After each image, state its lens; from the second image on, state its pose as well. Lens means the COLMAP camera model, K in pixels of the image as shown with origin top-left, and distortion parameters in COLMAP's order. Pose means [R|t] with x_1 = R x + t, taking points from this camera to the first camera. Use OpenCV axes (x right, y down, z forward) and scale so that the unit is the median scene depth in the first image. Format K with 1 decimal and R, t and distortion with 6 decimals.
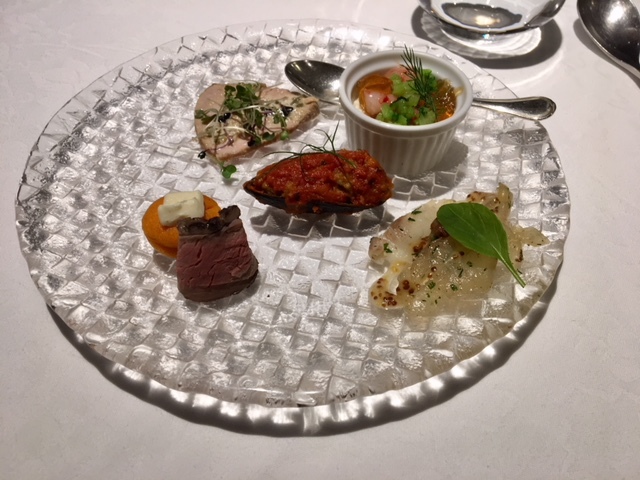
lens RADIAL K [[553.6, 0, 357.1], [0, 553.6, 239.2], [0, 0, 1]] dist [0.075248, -0.190810]
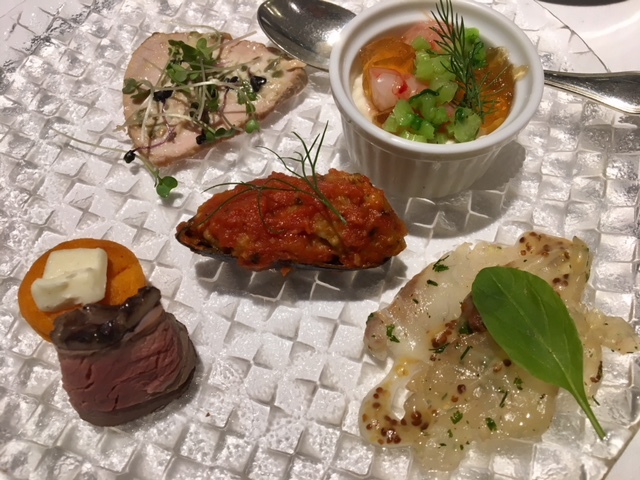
lens RADIAL K [[539.1, 0, 355.4], [0, 539.1, 240.6], [0, 0, 1]] dist [0.047516, -0.102765]
pose [[0.998296, 0.039329, -0.043114, 0.030862], [-0.028956, 0.975254, 0.219184, -0.213375], [0.050667, -0.217562, 0.974731, 0.360622]]
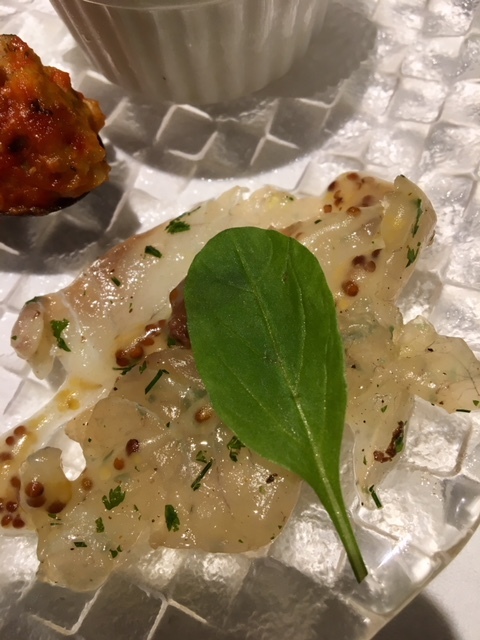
lens RADIAL K [[539.1, 0, 298.9], [0, 539.1, 319.8], [0, 0, 1]] dist [0.047516, -0.102765]
pose [[0.984867, 0.123687, -0.121404, 0.233986], [-0.067648, 0.919269, 0.387773, -0.134396], [0.159566, -0.373692, 0.913725, 0.636523]]
